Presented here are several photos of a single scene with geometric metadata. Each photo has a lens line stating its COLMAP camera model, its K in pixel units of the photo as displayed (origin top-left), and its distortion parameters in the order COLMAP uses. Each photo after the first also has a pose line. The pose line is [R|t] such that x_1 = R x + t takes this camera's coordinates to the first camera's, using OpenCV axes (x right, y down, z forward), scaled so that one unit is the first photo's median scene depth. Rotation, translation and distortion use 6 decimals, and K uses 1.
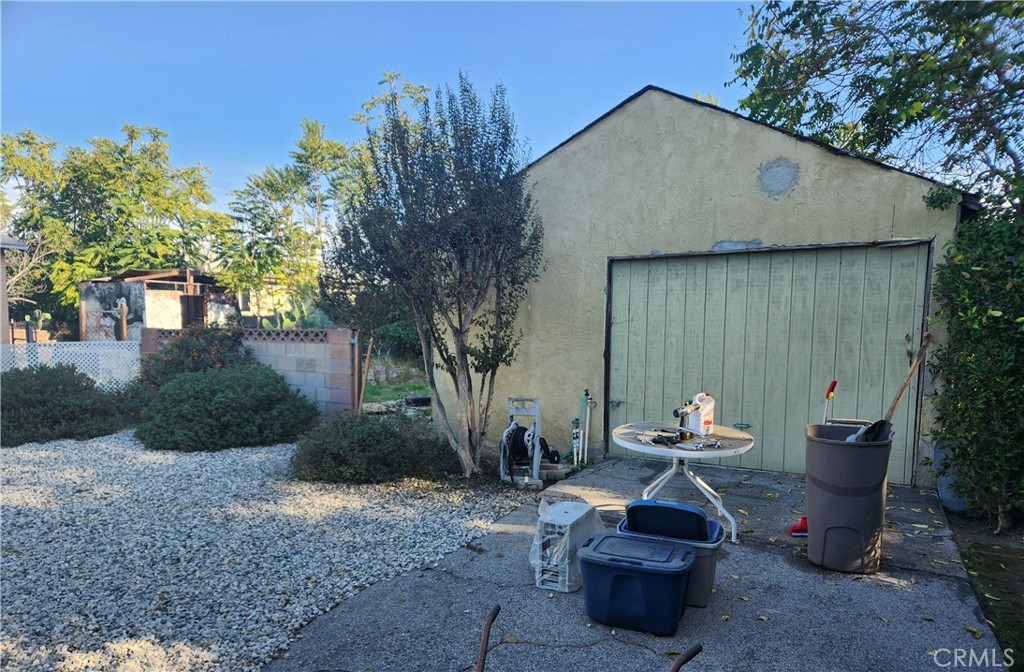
lens RADIAL K [[703.7, 0, 507.9], [0, 703.7, 384.6], [0, 0, 1]] dist [0.035373, -0.000427]
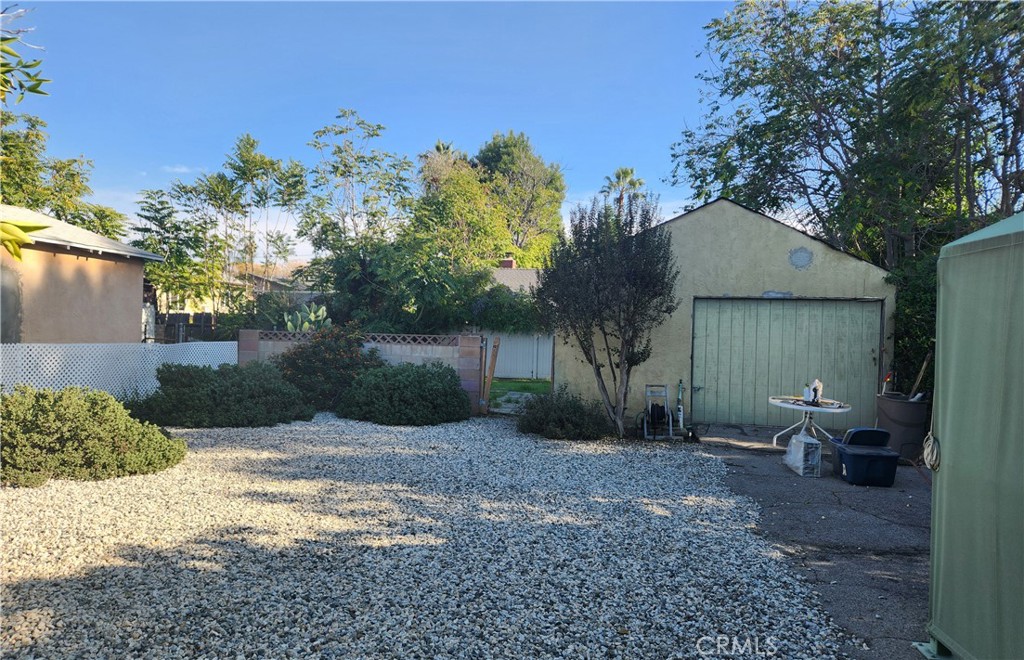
lens RADIAL K [[692.2, 0, 507.9], [0, 692.2, 322.0], [0, 0, 1]] dist [0.024073, -0.004230]
pose [[0.947064, 0.025519, 0.320028, -0.808158], [0.003015, 0.996085, -0.088350, 0.015315], [-0.321030, 0.084638, 0.943279, -0.359378]]
